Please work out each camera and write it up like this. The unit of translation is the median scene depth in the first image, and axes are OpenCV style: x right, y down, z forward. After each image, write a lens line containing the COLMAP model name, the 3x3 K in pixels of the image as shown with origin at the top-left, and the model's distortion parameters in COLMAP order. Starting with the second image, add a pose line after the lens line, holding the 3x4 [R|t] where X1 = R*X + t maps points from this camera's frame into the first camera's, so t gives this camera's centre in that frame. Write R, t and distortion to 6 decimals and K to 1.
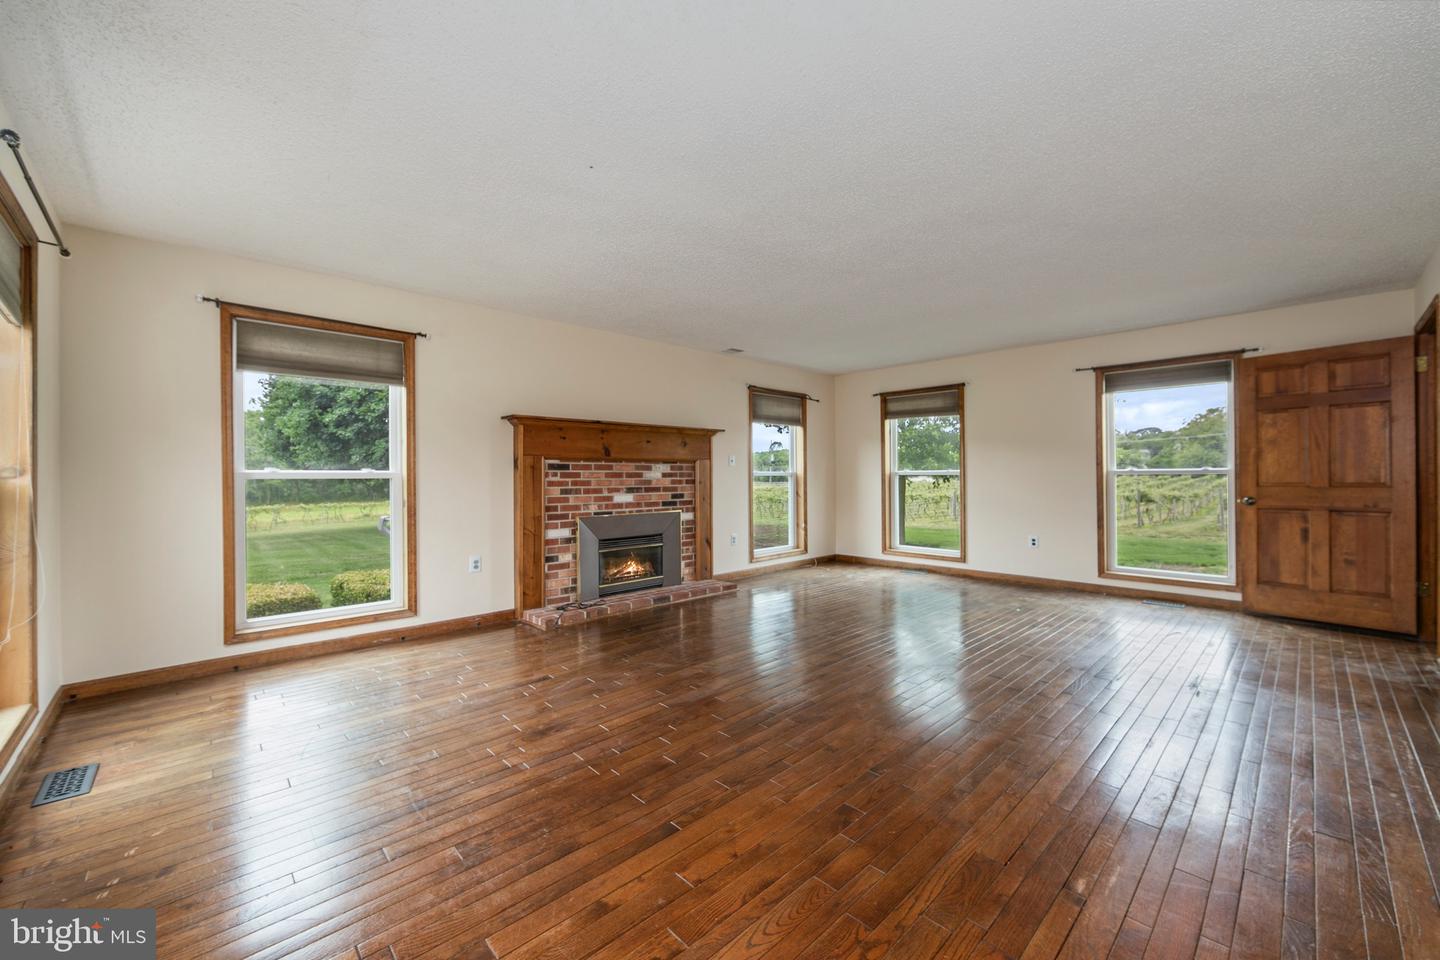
lens RADIAL K [[567.8, 0, 721.9], [0, 567.8, 473.4], [0, 0, 1]] dist [-0.000261, 0.000151]
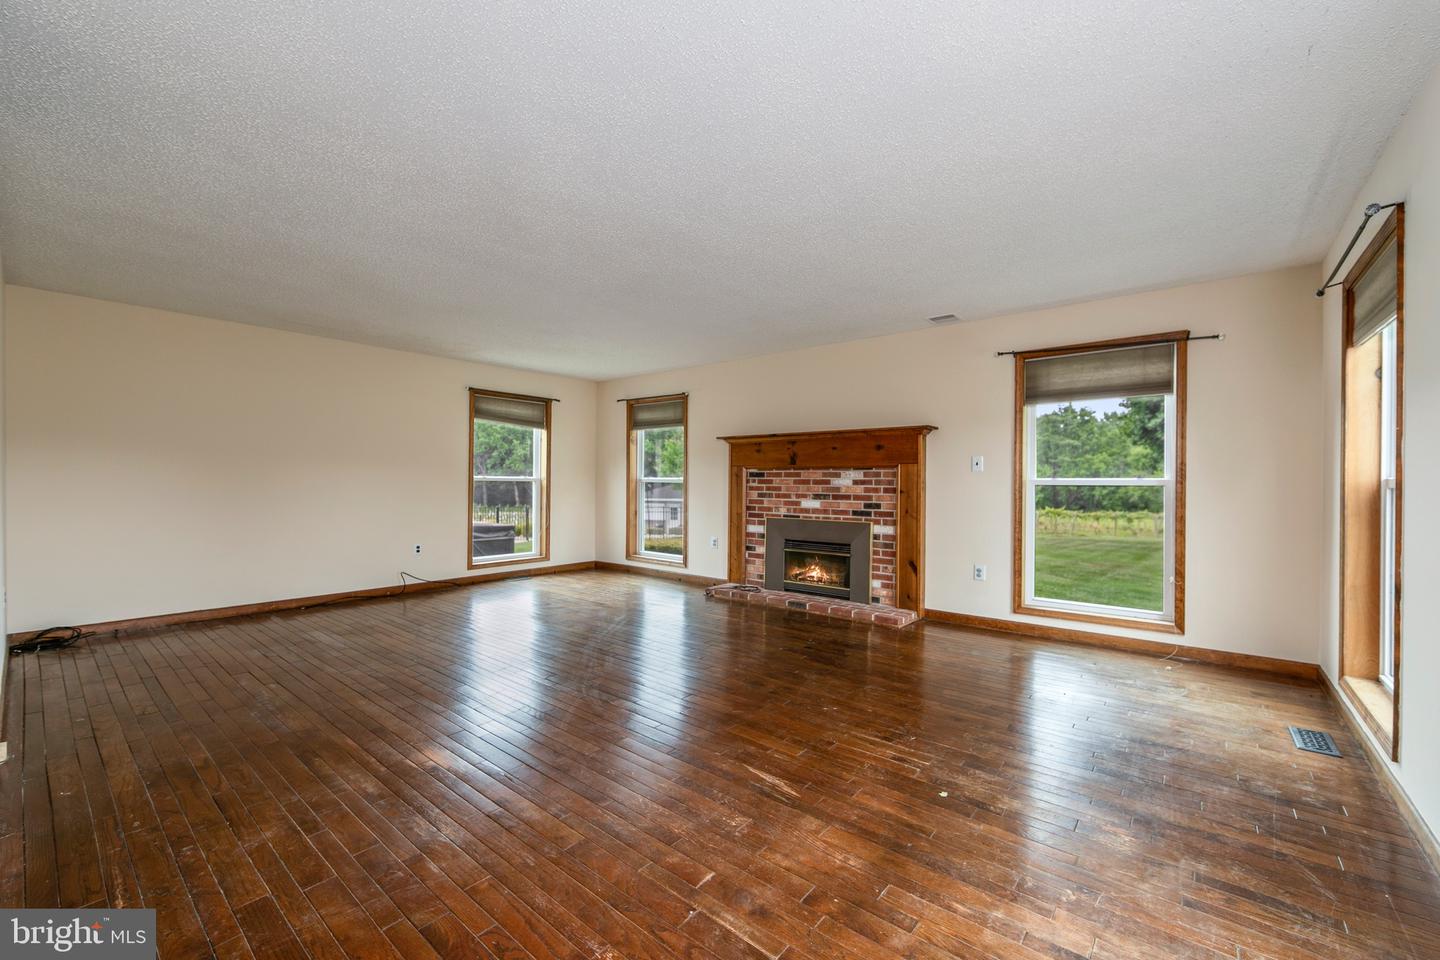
lens RADIAL K [[583.5, 0, 720.0], [0, 583.5, 480.0], [0, 0, 1]] dist [-0.000585, -0.000122]
pose [[0.115961, 0.013101, -0.993167, 0.892287], [0.006893, 0.999878, 0.013994, -0.017092], [0.993230, -0.008469, 0.115857, 0.722553]]
